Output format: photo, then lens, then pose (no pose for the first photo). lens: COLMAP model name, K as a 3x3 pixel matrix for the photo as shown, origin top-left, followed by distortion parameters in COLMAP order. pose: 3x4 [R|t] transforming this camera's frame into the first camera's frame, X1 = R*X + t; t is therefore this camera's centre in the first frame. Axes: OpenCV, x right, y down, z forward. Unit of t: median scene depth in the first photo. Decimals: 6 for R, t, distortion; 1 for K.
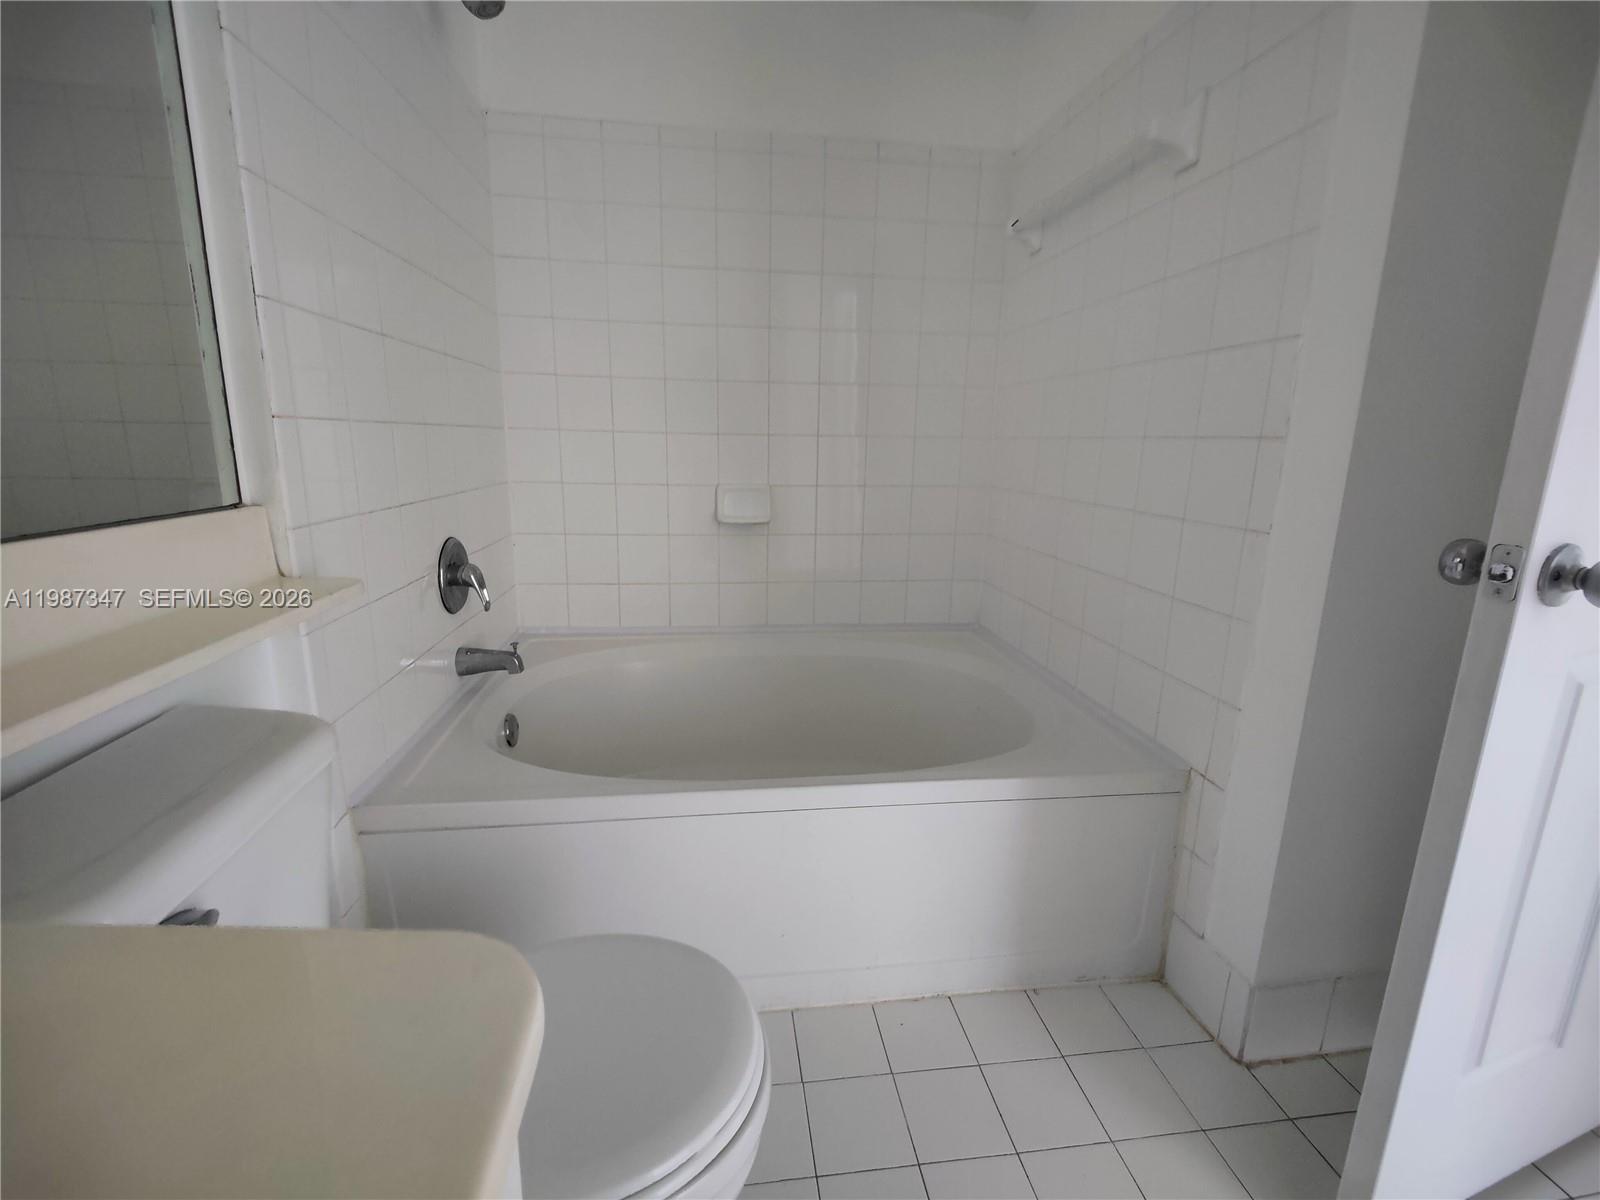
lens RADIAL K [[678.4, 0, 798.3], [0, 678.4, 572.7], [0, 0, 1]] dist [0.009935, -0.000464]
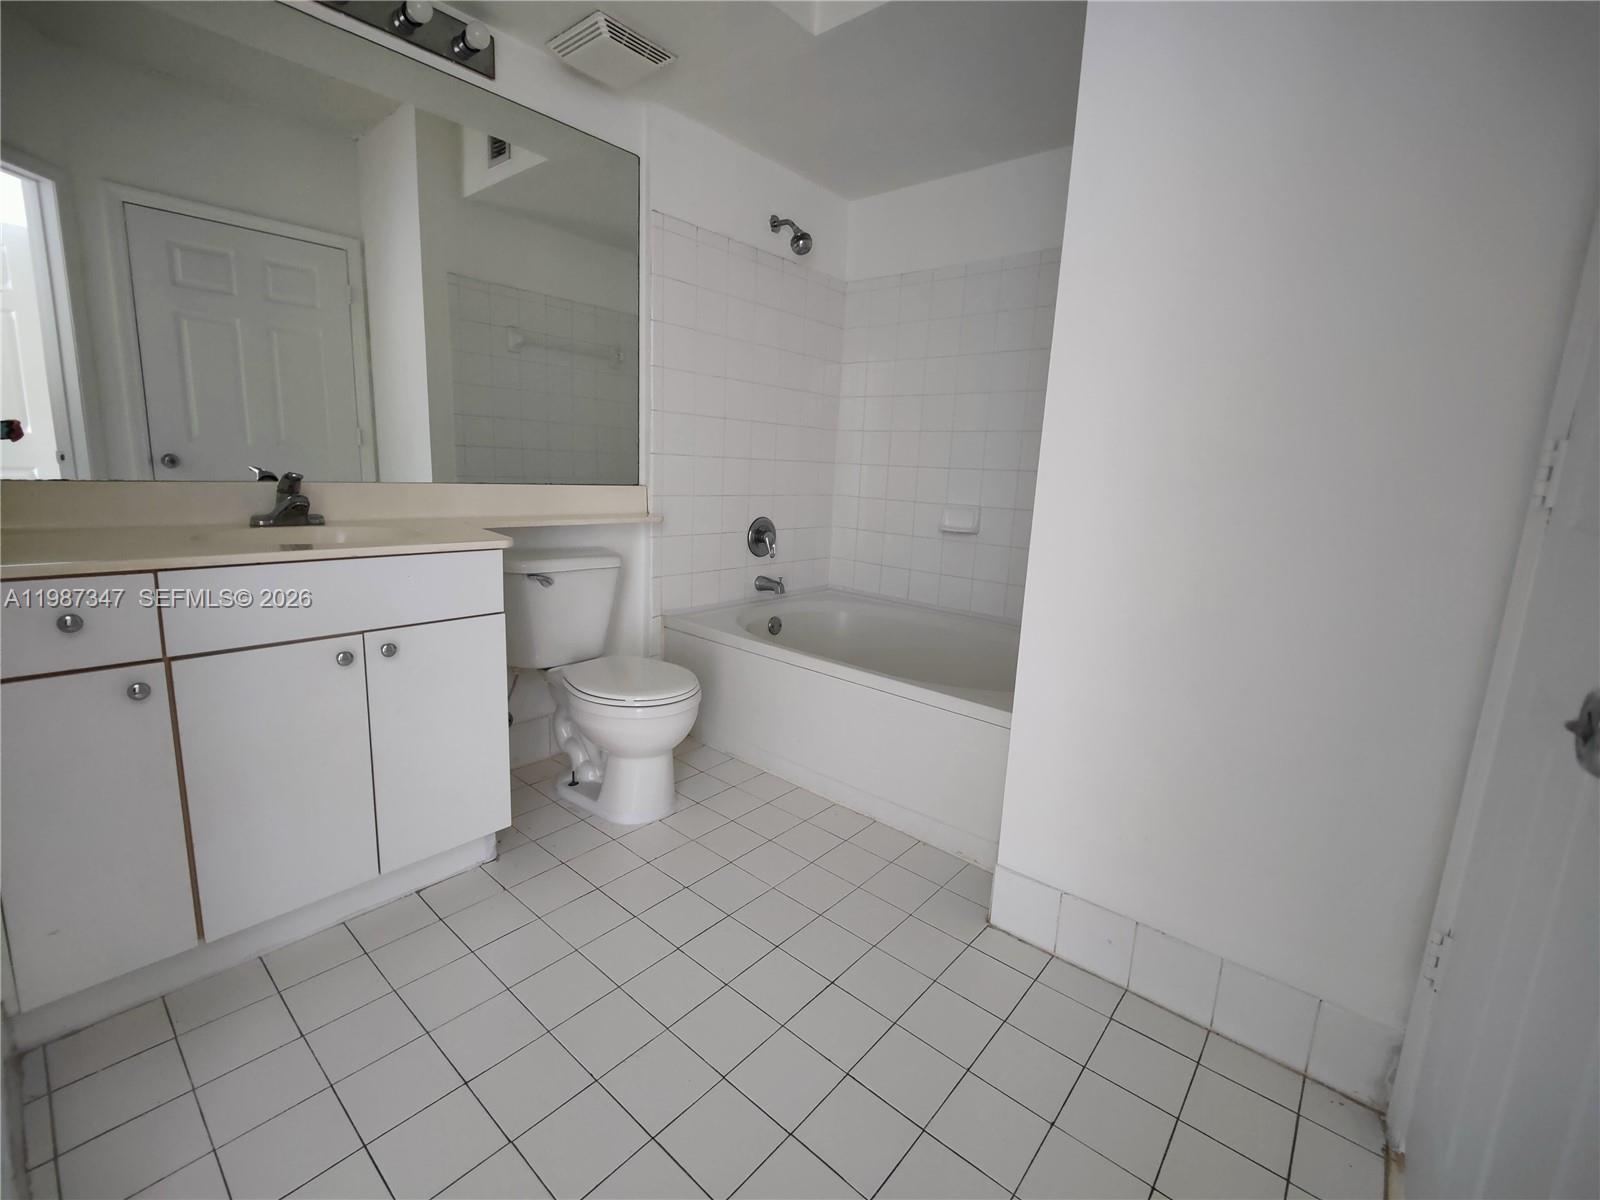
lens RADIAL K [[678.4, 0, 798.3], [0, 678.4, 572.7], [0, 0, 1]] dist [0.009935, -0.000464]
pose [[0.653218, 0.123451, -0.747038, 0.968244], [-0.172481, 0.984940, 0.011946, 0.060077], [0.737263, 0.121046, 0.664674, -0.175903]]
